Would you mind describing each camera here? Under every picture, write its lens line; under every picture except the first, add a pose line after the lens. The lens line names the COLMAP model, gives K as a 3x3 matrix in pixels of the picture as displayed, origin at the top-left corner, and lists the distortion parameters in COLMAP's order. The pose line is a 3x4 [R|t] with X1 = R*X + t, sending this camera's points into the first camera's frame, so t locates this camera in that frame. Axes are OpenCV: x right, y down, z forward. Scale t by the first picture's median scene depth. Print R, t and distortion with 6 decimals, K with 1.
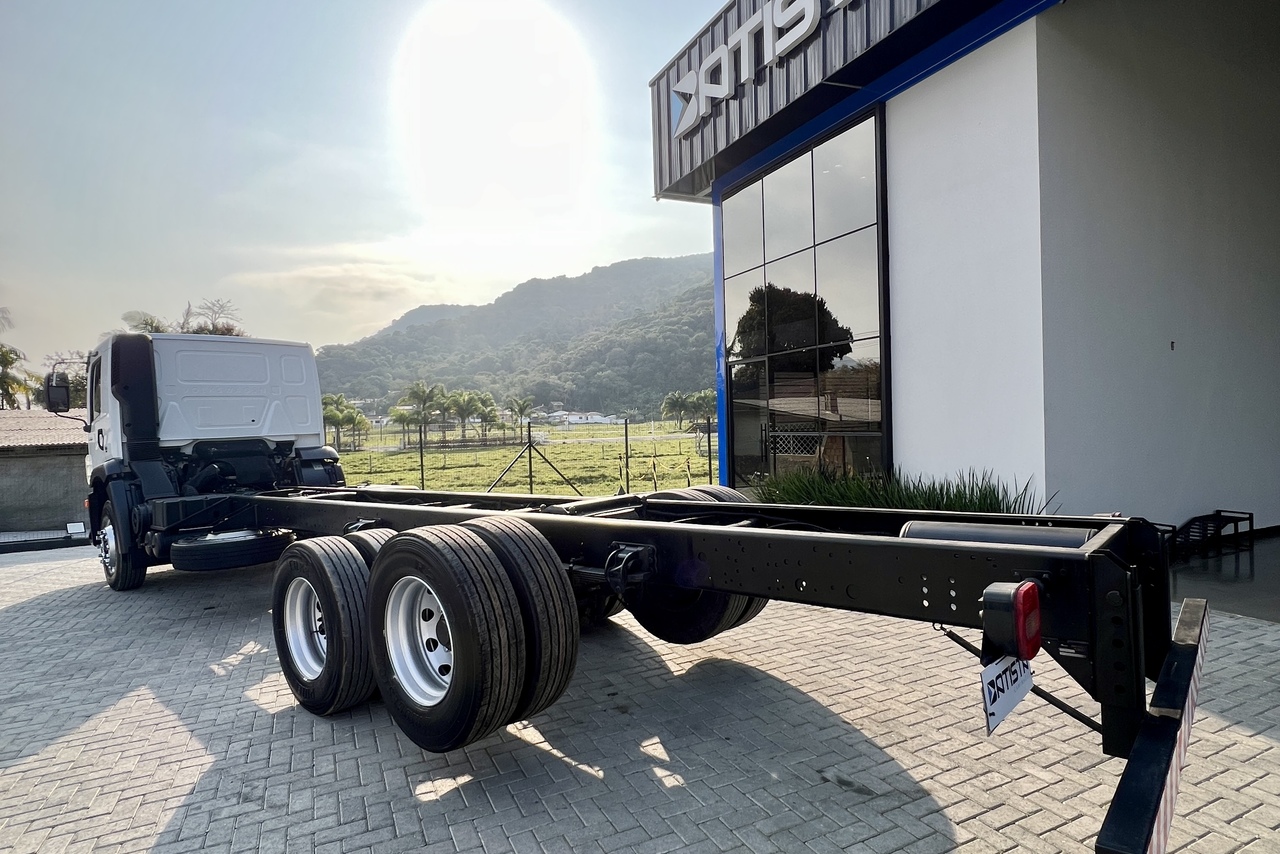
lens RADIAL K [[708.6, 0, 663.4], [0, 708.6, 429.4], [0, 0, 1]] dist [-0.000708, -0.000235]
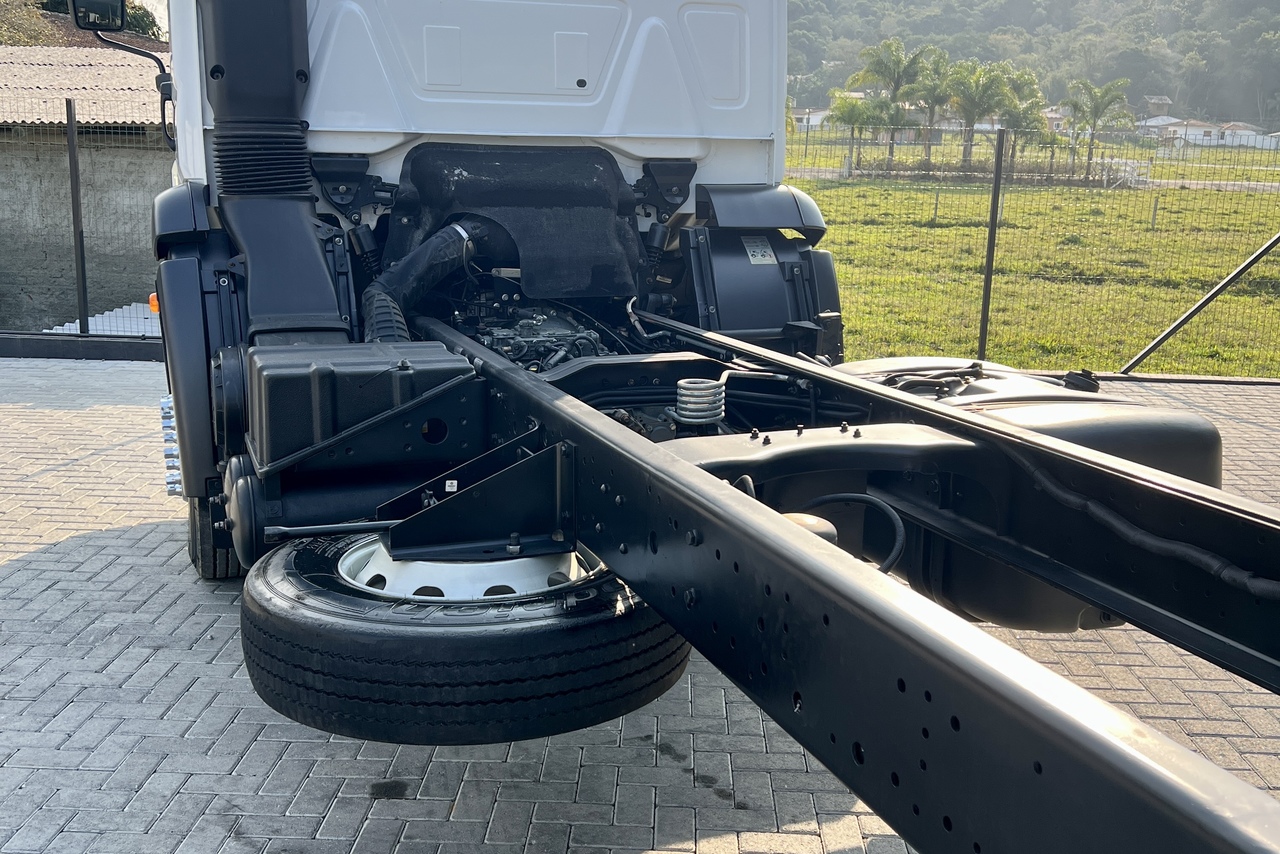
lens RADIAL K [[1429.7, 0, 640.0], [0, 1429.7, 427.0], [0, 0, 1]] dist [0.190197, -0.633386]
pose [[0.878136, 0.152167, -0.453565, -0.266820], [-0.063129, 0.976634, 0.205430, 0.003014], [0.474227, -0.151763, 0.867224, 0.475689]]
